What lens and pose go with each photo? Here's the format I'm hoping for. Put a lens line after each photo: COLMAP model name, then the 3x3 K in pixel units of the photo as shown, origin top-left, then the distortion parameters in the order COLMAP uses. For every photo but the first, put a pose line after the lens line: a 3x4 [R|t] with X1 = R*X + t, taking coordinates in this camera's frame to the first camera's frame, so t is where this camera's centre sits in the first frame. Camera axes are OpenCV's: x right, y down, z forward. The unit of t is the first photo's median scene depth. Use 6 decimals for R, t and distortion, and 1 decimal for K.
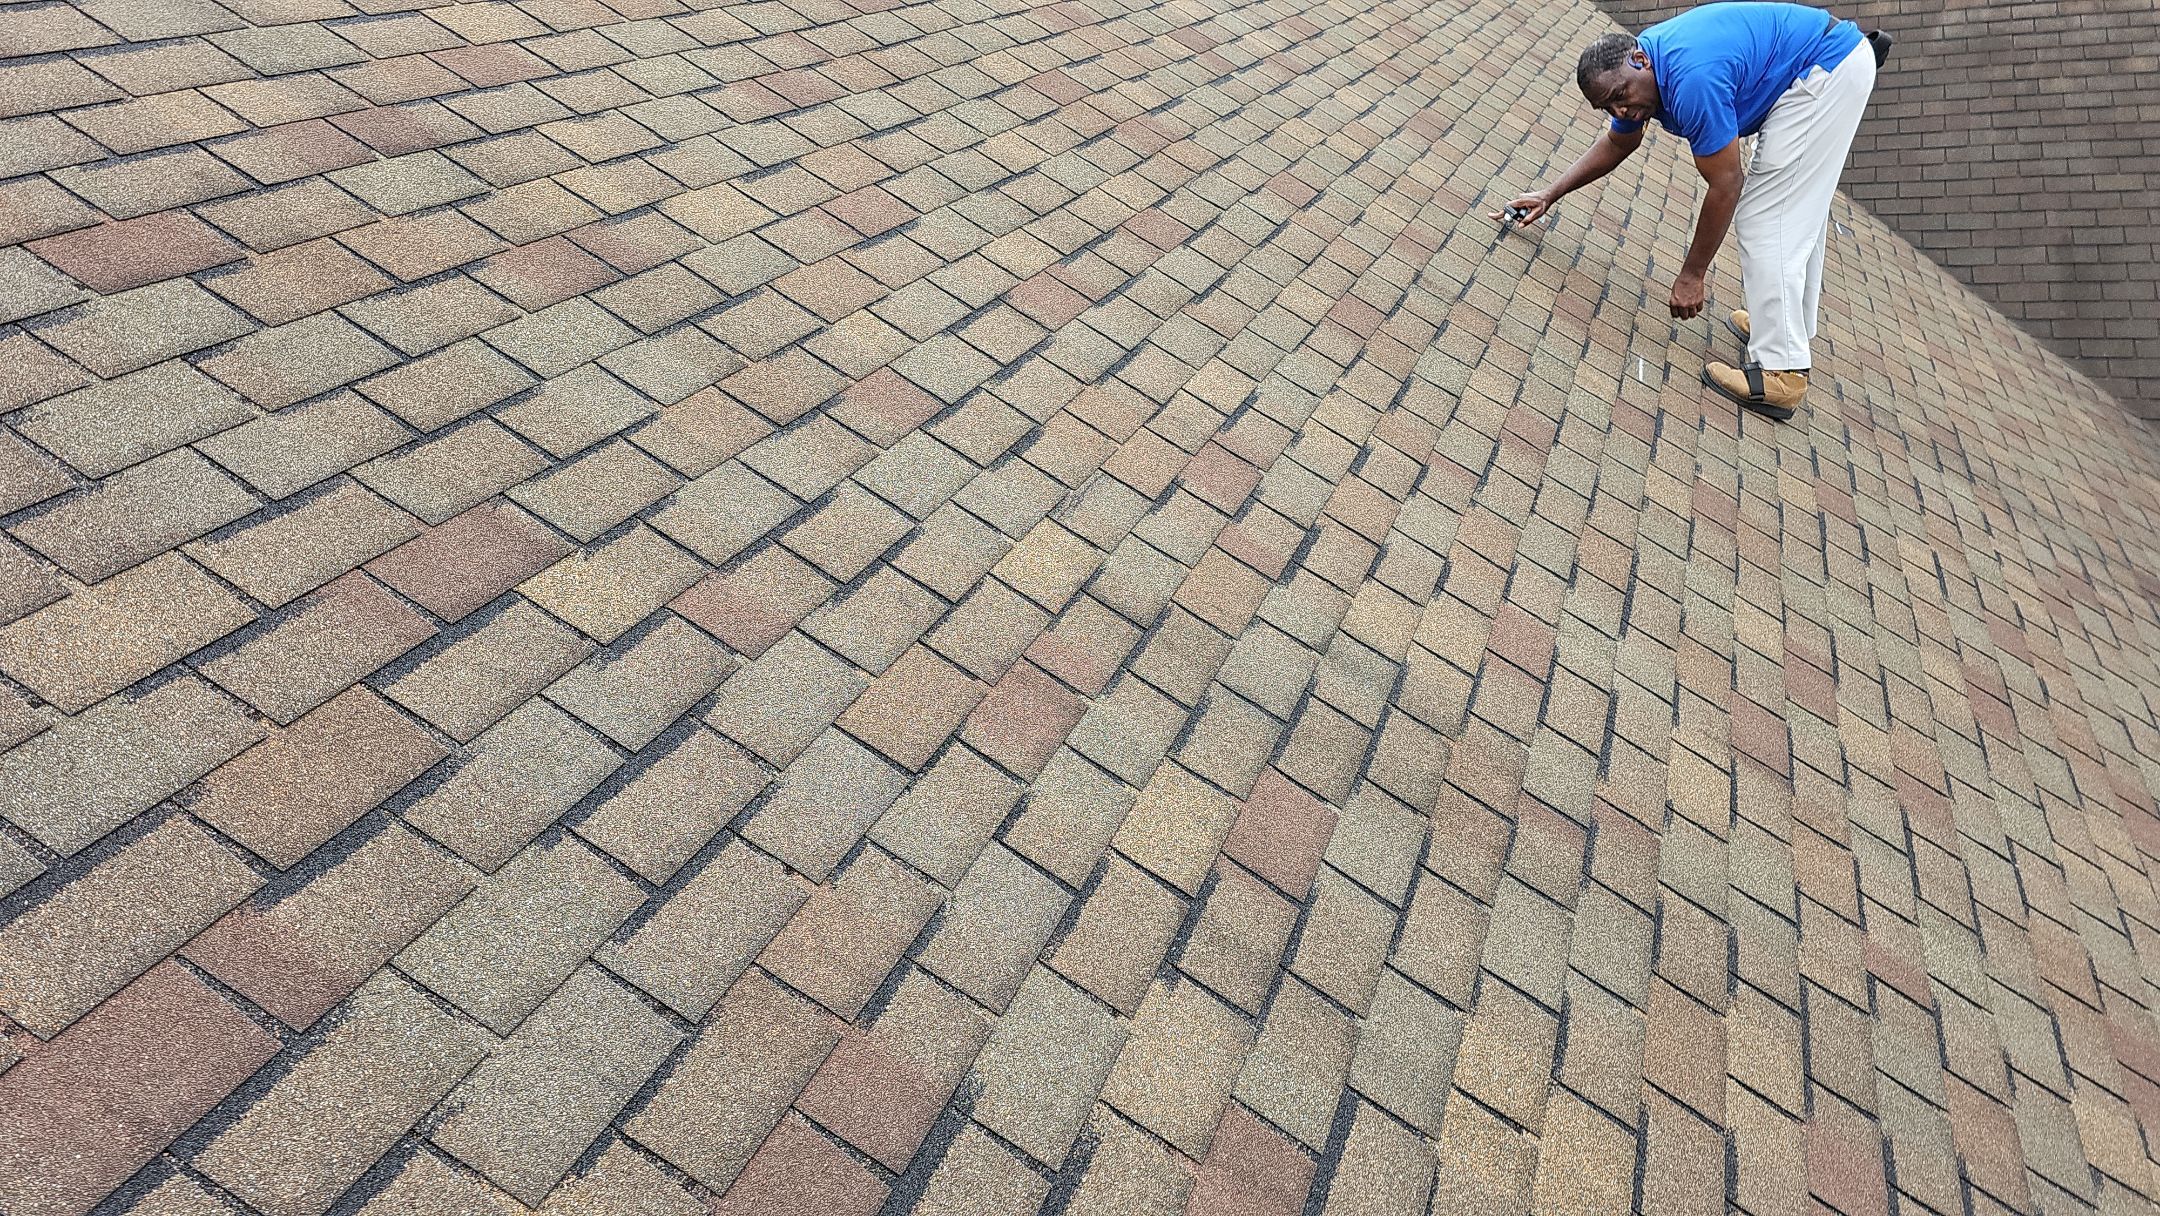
lens RADIAL K [[1502.5, 0, 1071.5], [0, 1502.5, 578.6], [0, 0, 1]] dist [0.041356, -0.042538]
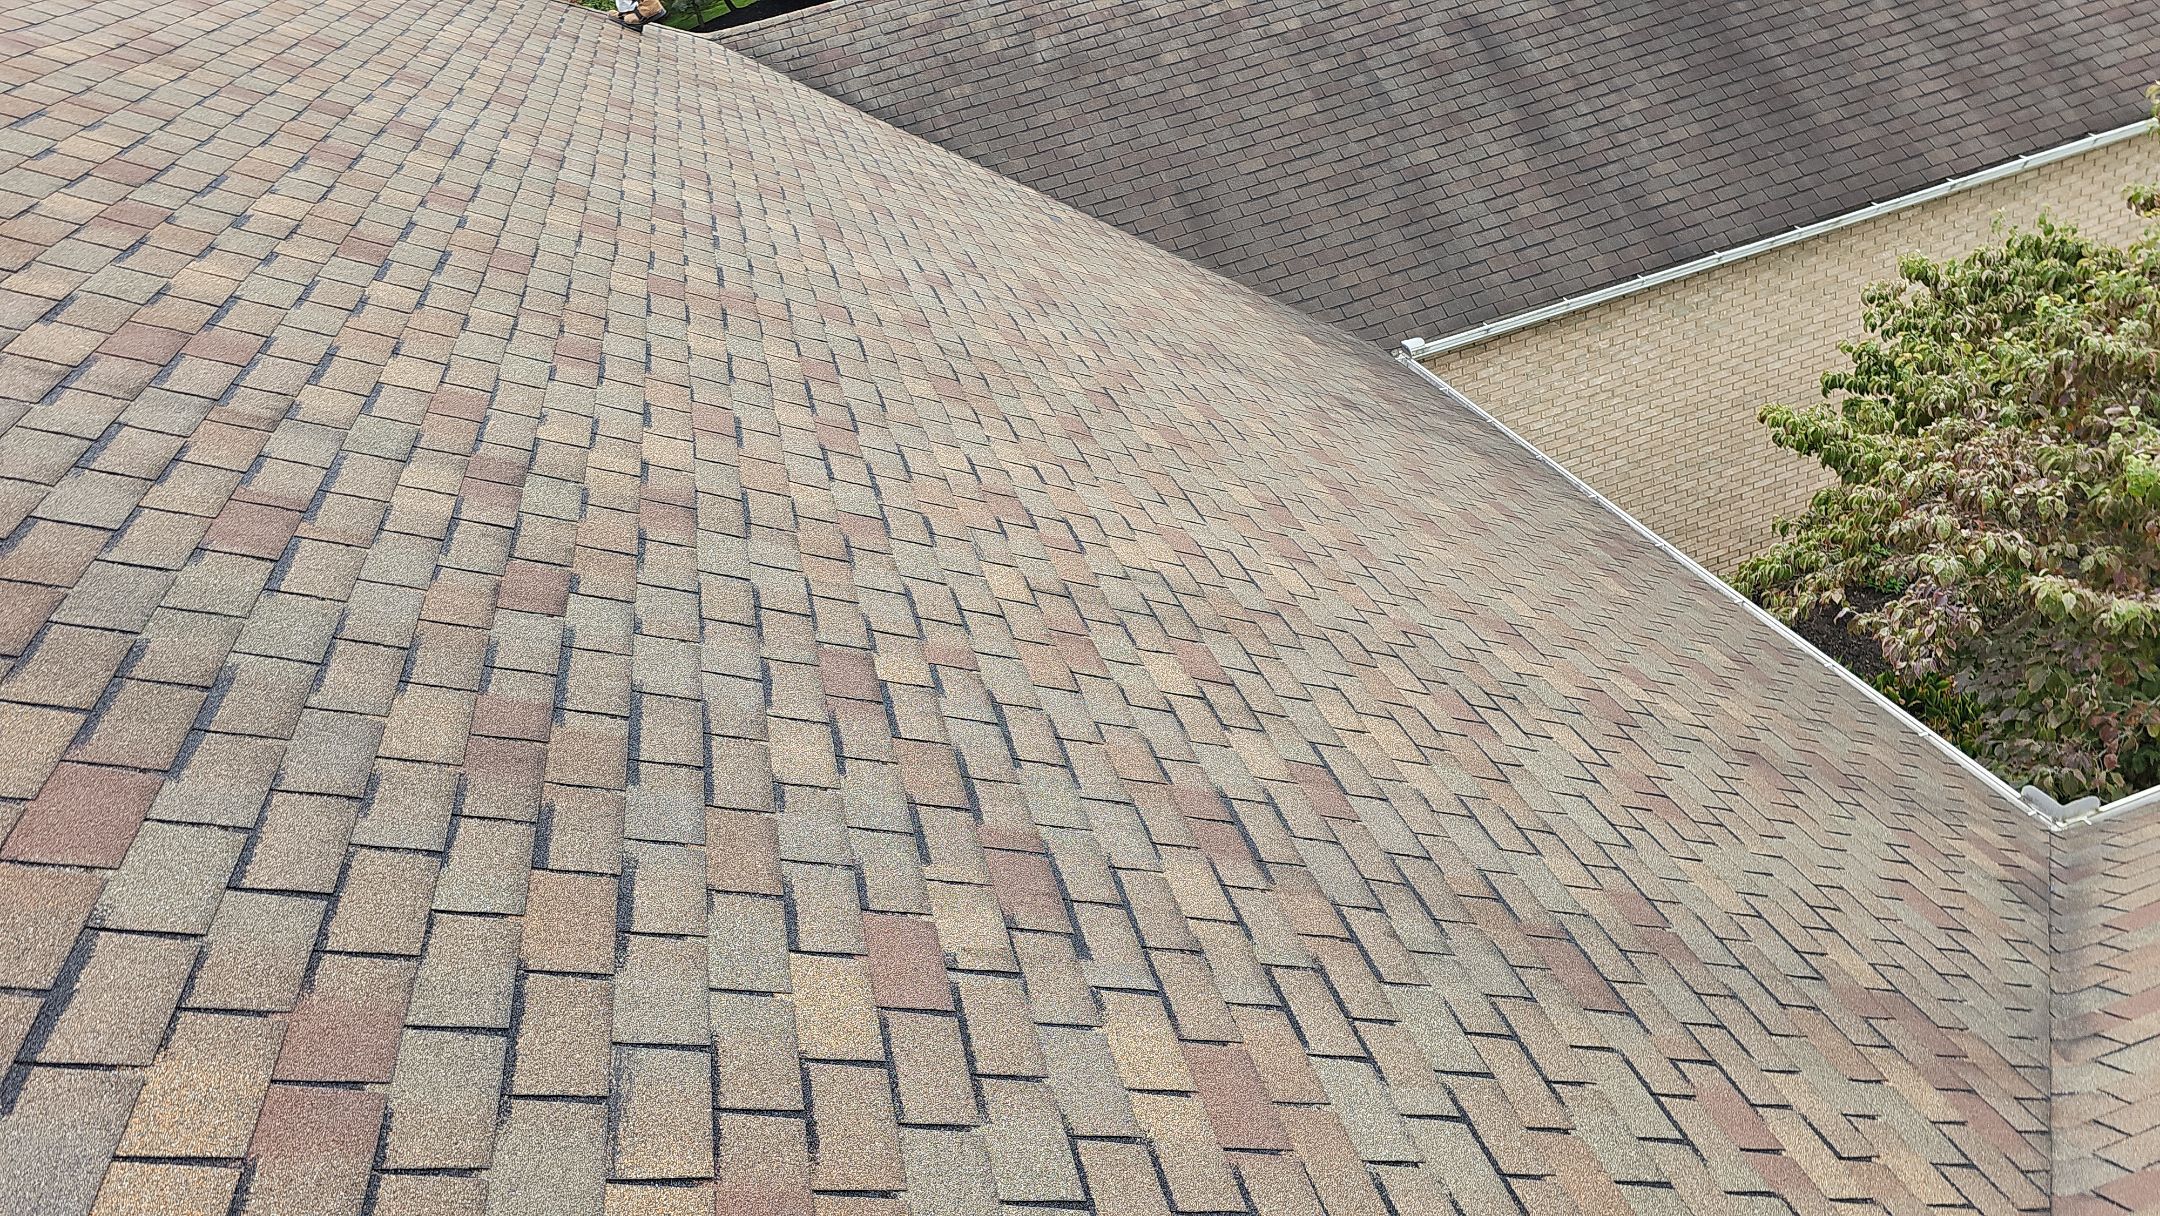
lens RADIAL K [[1456.3, 0, 1084.7], [0, 1456.3, 601.6], [0, 0, 1]] dist [0.057699, -0.048151]
pose [[0.804220, -0.358748, 0.473846, -0.801945], [0.348695, 0.930444, 0.112626, -0.158226], [-0.481292, 0.074652, 0.873376, -0.551997]]
